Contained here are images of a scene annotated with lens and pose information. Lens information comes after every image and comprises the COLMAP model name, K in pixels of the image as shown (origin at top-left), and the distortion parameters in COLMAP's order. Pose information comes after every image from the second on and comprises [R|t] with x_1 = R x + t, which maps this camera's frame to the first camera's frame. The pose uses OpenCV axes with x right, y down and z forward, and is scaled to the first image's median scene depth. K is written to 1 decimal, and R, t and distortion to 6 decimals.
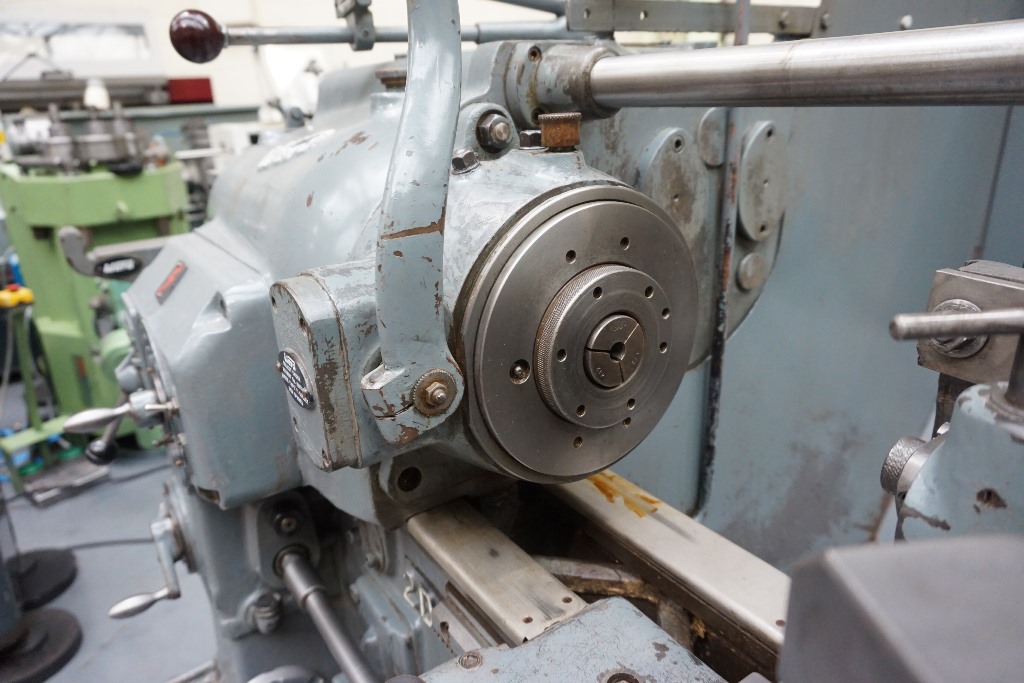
lens RADIAL K [[702.9, 0, 512.0], [0, 702.9, 341.5], [0, 0, 1]] dist [-0.029776, 0.027758]
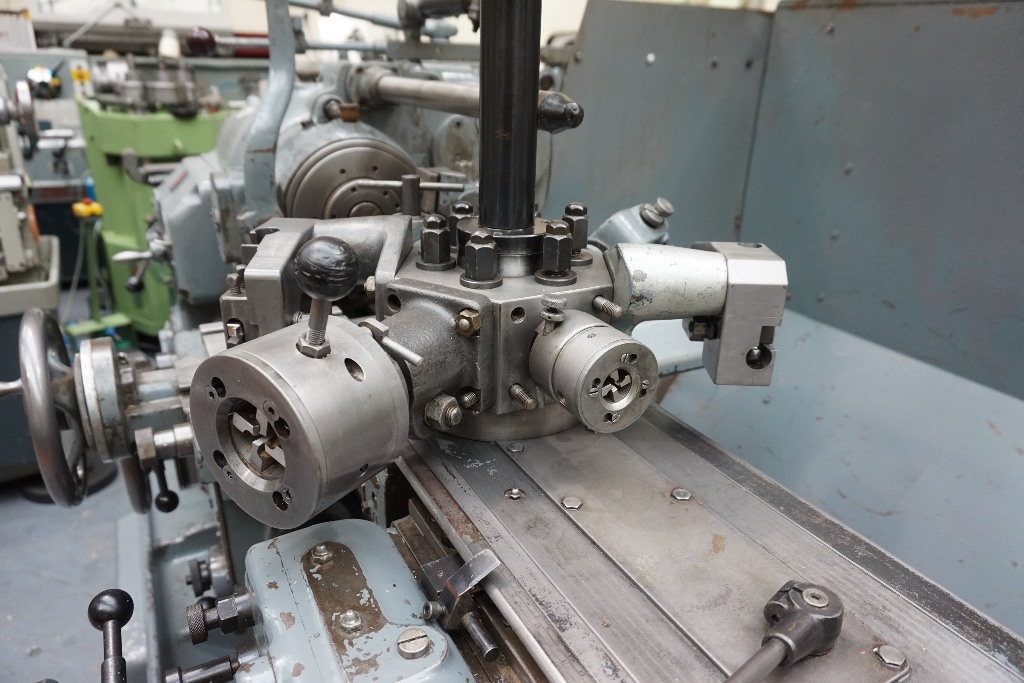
lens RADIAL K [[702.9, 0, 512.0], [0, 702.9, 341.5], [0, 0, 1]] dist [-0.029776, 0.027758]
pose [[0.992895, 0.101177, -0.062625, 0.215216], [-0.098744, 0.994276, 0.040798, 0.070304], [0.066395, -0.034324, 0.997203, -0.306870]]
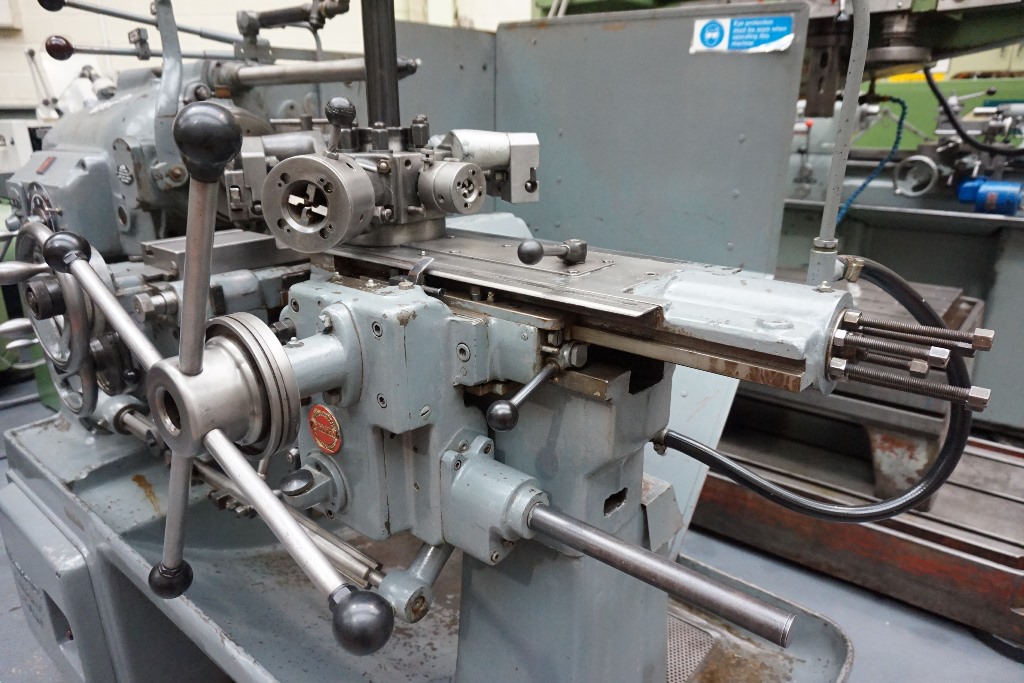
lens RADIAL K [[702.9, 0, 512.0], [0, 702.9, 341.5], [0, 0, 1]] dist [-0.029776, 0.027758]
pose [[0.961458, -0.045175, 0.271216, 0.110564], [0.053836, 0.998247, -0.024577, 0.245454], [-0.269631, 0.038231, 0.962205, -0.583880]]
